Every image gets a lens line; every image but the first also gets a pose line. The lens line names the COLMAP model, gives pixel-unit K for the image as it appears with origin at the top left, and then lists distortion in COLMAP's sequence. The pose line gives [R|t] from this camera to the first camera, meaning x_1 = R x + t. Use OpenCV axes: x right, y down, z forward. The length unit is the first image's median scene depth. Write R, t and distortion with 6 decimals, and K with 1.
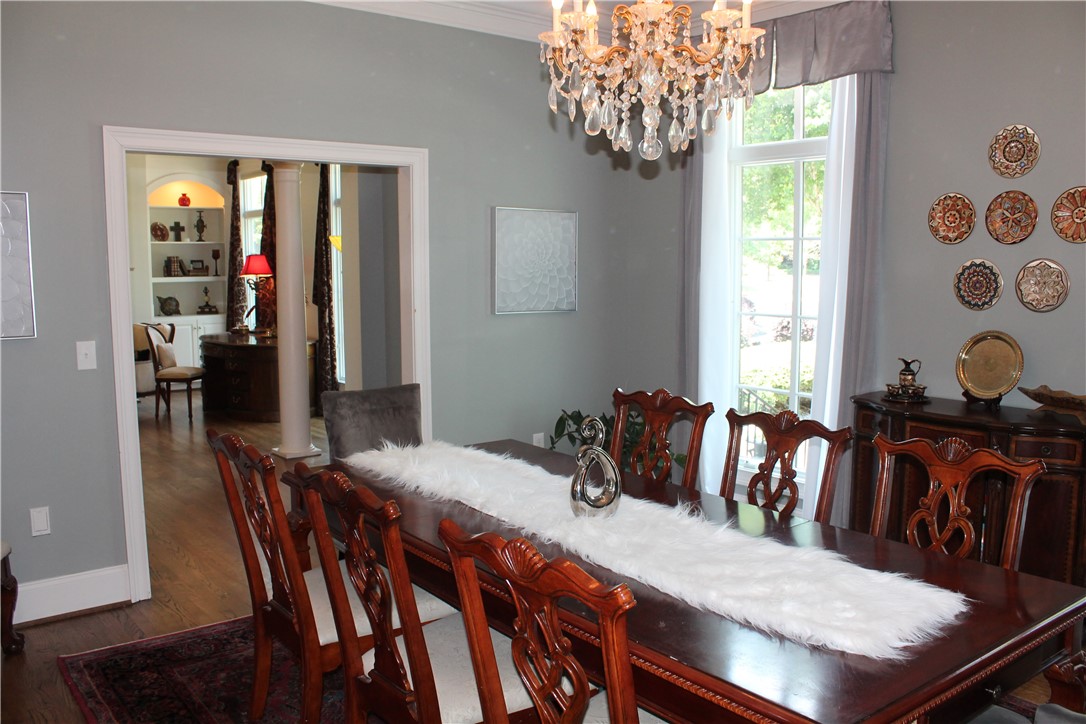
lens RADIAL K [[902.2, 0, 553.7], [0, 902.2, 362.9], [0, 0, 1]] dist [-0.163389, 0.148521]
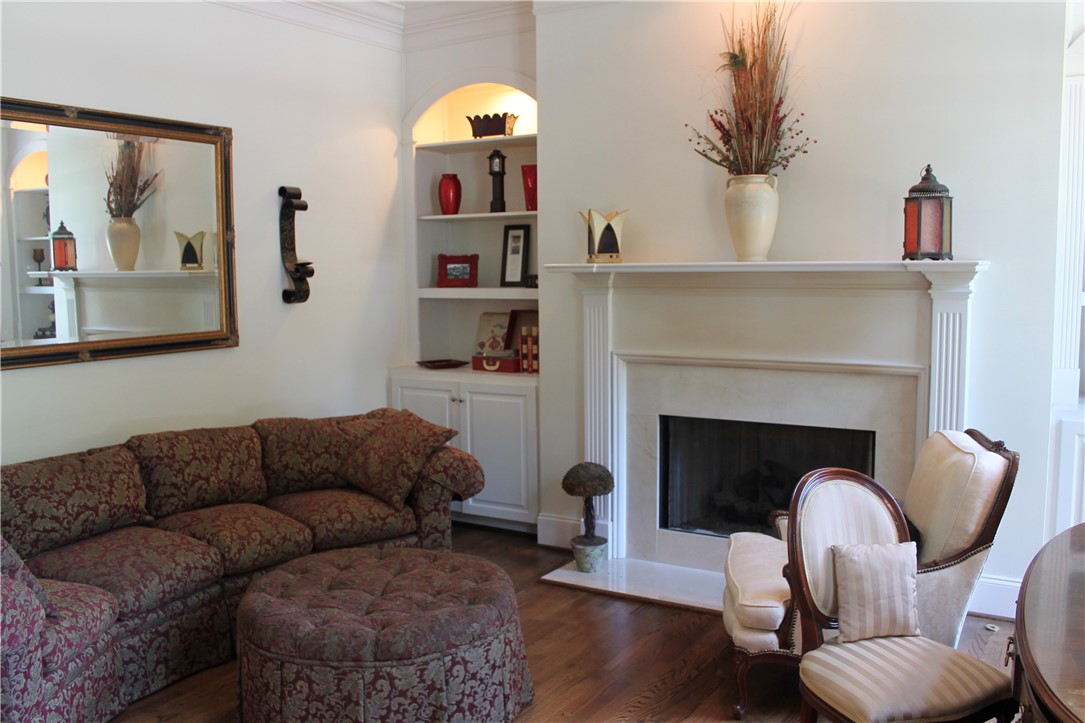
lens RADIAL K [[901.4, 0, 553.2], [0, 901.4, 362.4], [0, 0, 1]] dist [-0.163389, 0.148521]
pose [[-0.681746, 0.084003, -0.726751, -0.091337], [-0.084817, 0.977612, 0.192564, -0.163952], [0.726656, 0.192921, -0.659358, 1.408210]]
